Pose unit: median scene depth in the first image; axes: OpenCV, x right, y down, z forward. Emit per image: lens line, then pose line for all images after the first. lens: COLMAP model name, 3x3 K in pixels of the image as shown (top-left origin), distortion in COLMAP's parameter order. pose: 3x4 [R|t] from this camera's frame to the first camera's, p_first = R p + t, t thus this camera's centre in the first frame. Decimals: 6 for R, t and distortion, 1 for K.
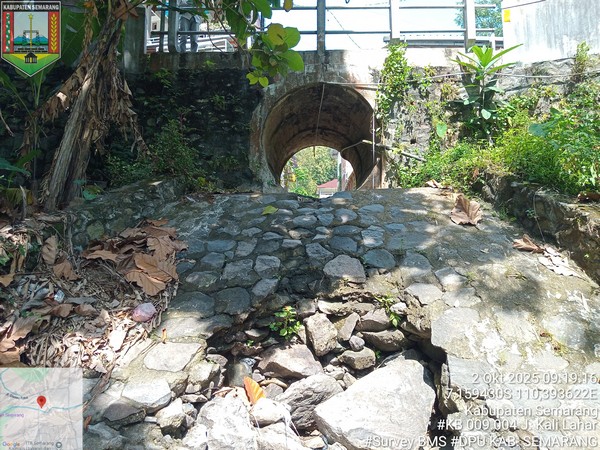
lens RADIAL K [[438.5, 0, 303.7], [0, 438.5, 228.1], [0, 0, 1]] dist [-0.008938, -0.008070]
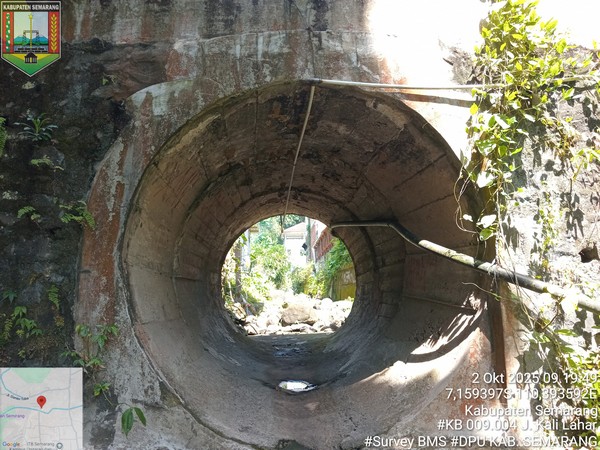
lens RADIAL K [[438.5, 0, 298.3], [0, 438.5, 222.5], [0, 0, 1]] dist [-0.008938, -0.008070]
pose [[0.997705, -0.006037, 0.067436, 0.010510], [0.012627, 0.995132, -0.097740, -0.189378], [-0.066518, 0.098367, 0.992925, 0.673364]]
